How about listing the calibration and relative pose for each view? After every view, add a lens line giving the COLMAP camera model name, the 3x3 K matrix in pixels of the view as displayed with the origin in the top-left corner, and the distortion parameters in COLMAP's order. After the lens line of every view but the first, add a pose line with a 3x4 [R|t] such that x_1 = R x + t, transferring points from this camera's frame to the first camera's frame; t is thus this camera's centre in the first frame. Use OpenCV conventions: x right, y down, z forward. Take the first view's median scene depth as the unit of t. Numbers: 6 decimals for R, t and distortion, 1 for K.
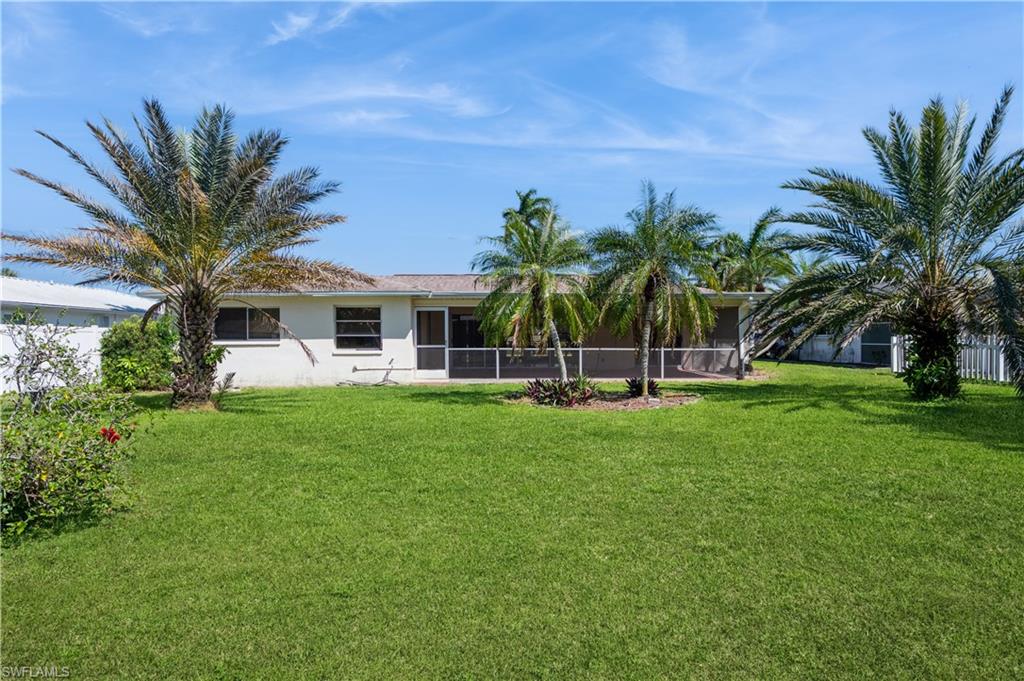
lens RADIAL K [[566.1, 0, 511.9], [0, 566.1, 343.6], [0, 0, 1]] dist [0.003210, 0.000898]
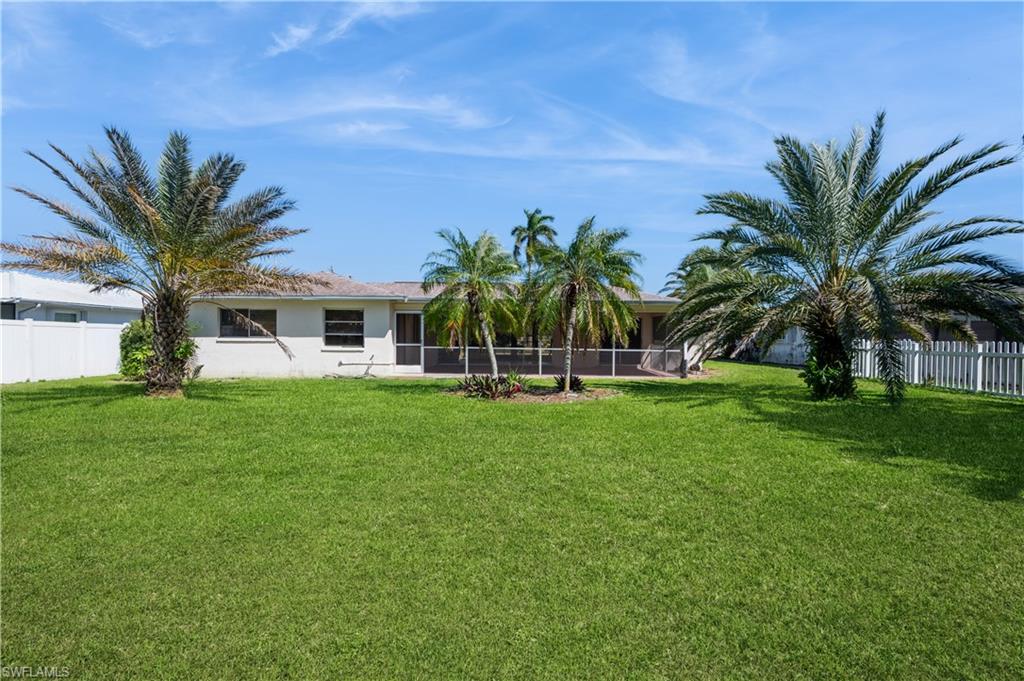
lens RADIAL K [[494.2, 0, 512.5], [0, 494.2, 338.2], [0, 0, 1]] dist [0.011147, 0.000447]
pose [[0.999108, 0.012438, -0.040364, 0.153070], [-0.012882, 0.999859, -0.010756, -0.000387], [0.040224, 0.011266, 0.999127, 0.017270]]
